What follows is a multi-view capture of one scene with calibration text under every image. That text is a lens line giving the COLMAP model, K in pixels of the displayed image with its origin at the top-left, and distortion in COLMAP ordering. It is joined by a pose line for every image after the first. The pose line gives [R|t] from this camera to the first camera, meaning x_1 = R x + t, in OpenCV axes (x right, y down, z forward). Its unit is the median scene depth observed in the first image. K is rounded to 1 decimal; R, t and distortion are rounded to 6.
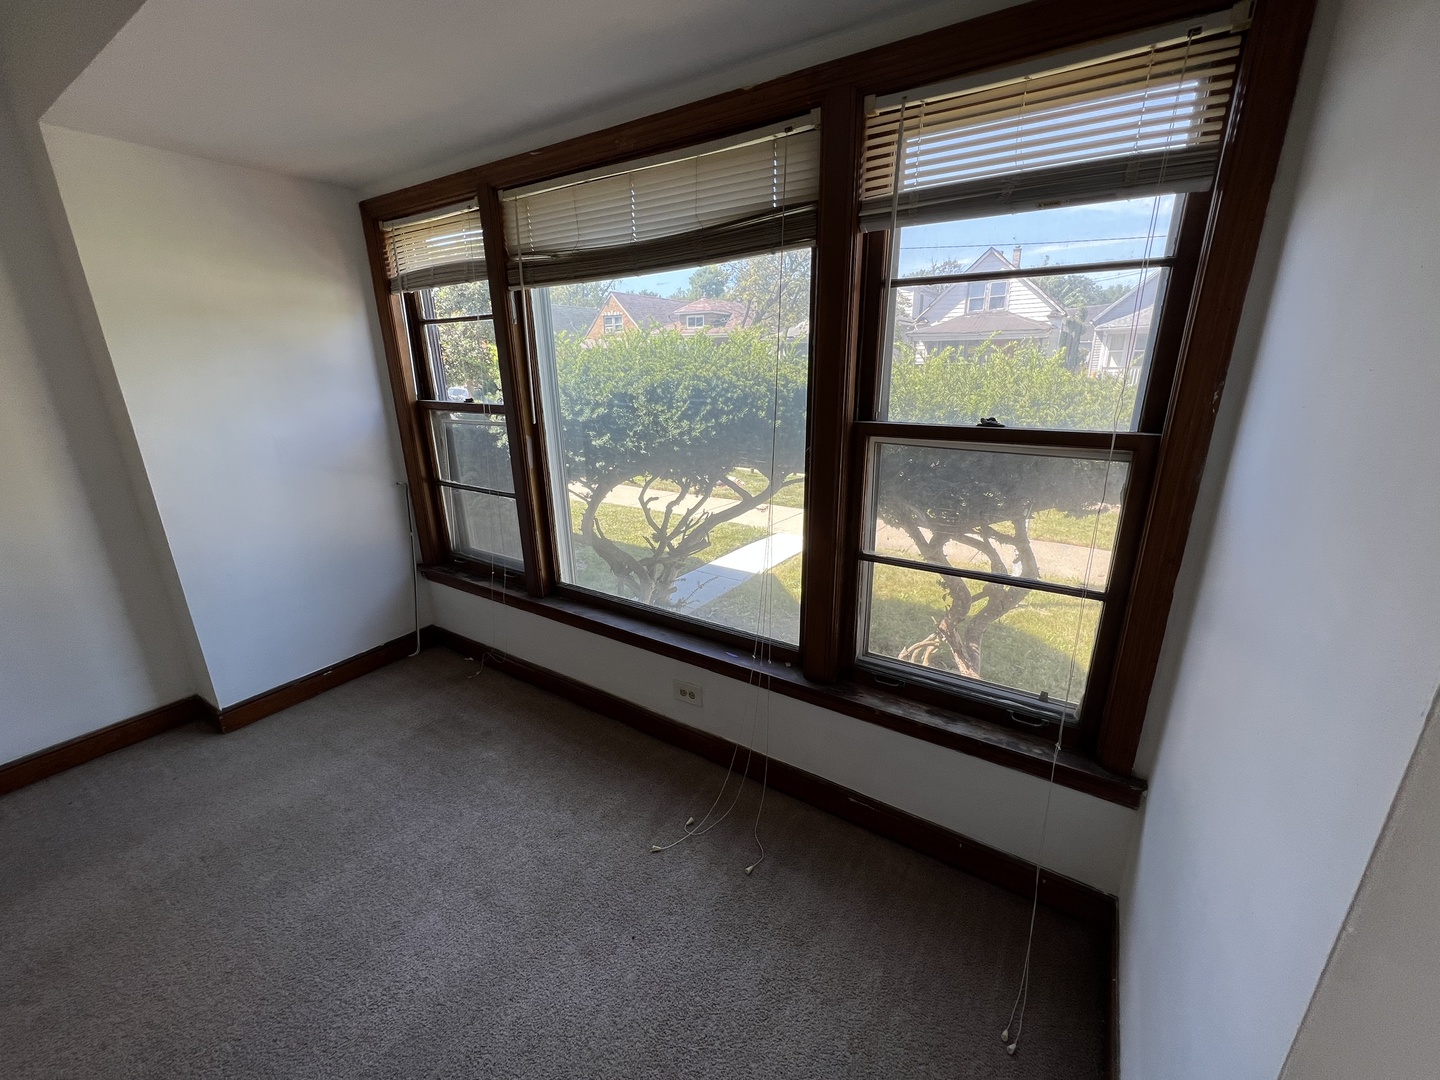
lens RADIAL K [[581.7, 0, 719.6], [0, 581.7, 543.3], [0, 0, 1]] dist [0.000254, 0.000282]
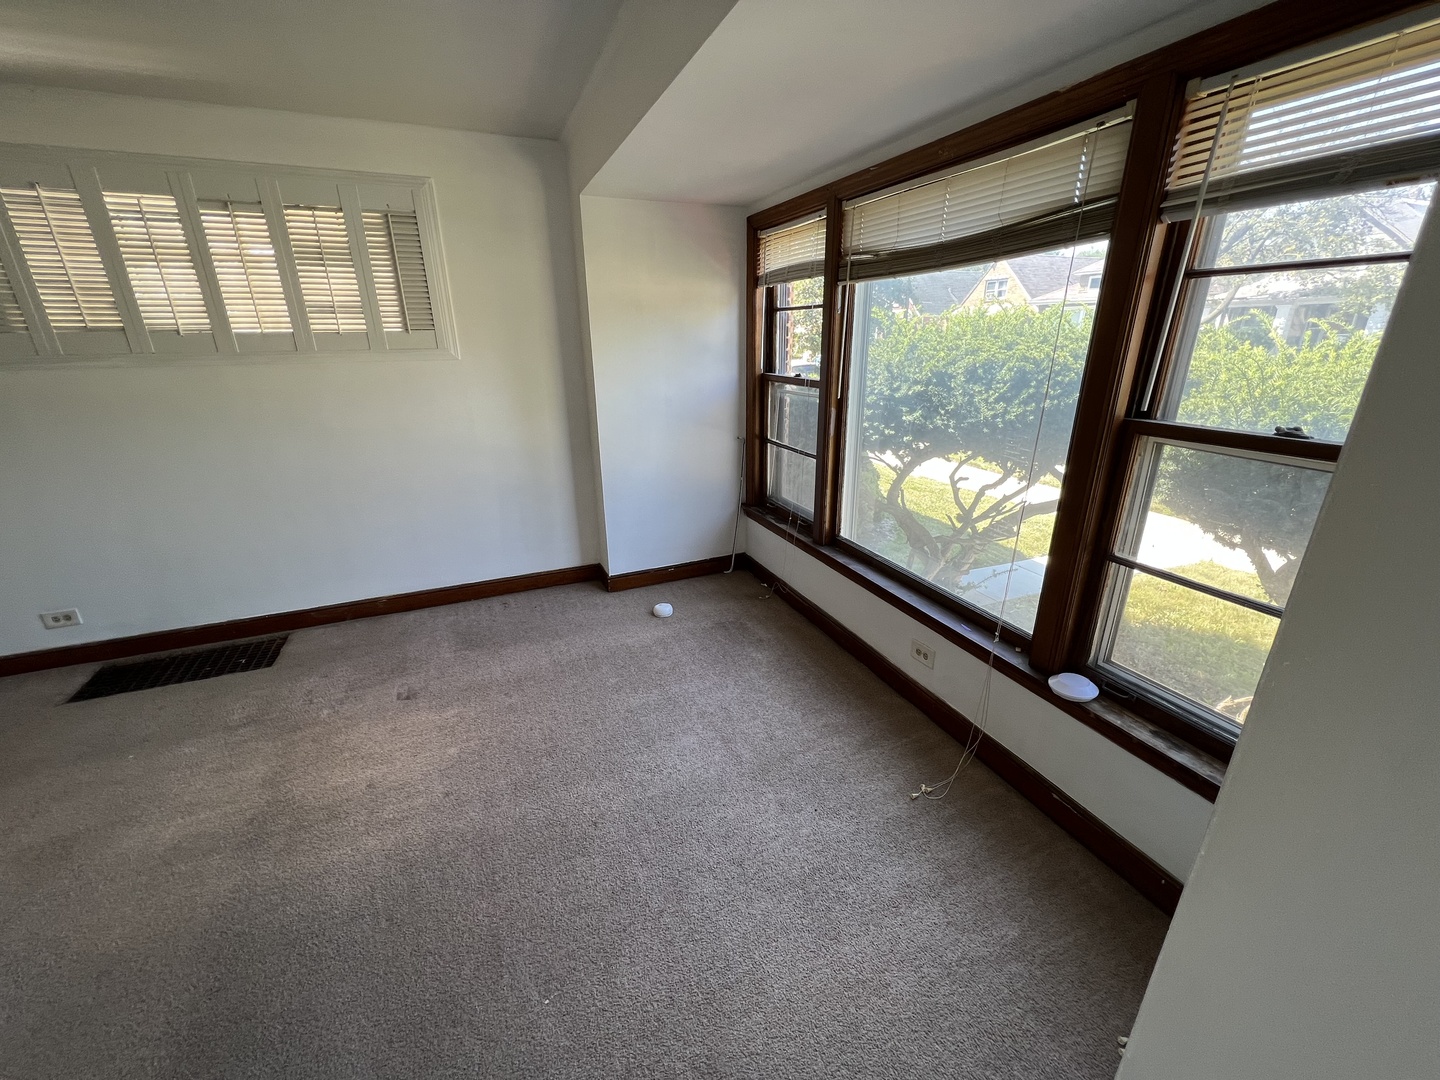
lens RADIAL K [[581.7, 0, 714.3], [0, 581.7, 543.9], [0, 0, 1]] dist [0.000254, 0.000282]
pose [[0.827744, 0.194054, -0.526481, 0.168295], [-0.166964, 0.980973, 0.099071, 0.011735], [0.535689, 0.005898, 0.844395, -0.149410]]
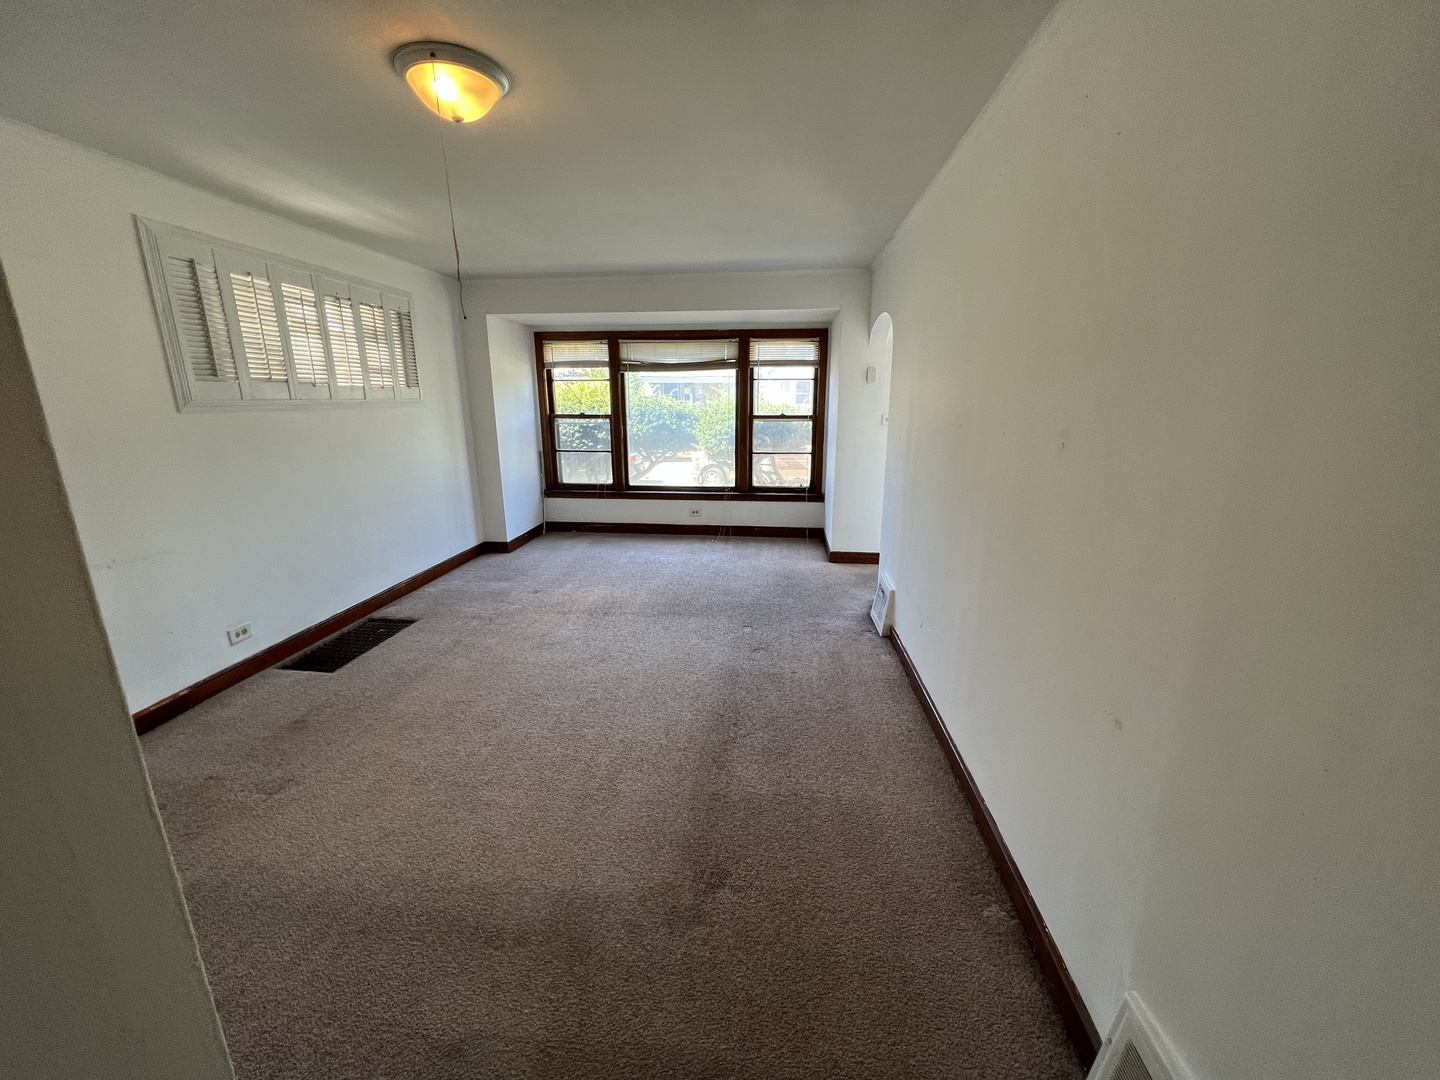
lens RADIAL K [[581.7, 0, 714.6], [0, 581.7, 545.5], [0, 0, 1]] dist [0.000254, 0.000282]
pose [[0.892987, -0.102398, 0.438279, -1.315761], [0.127185, 0.991498, -0.027487, 0.543451], [-0.431738, 0.080288, 0.898419, -1.703390]]
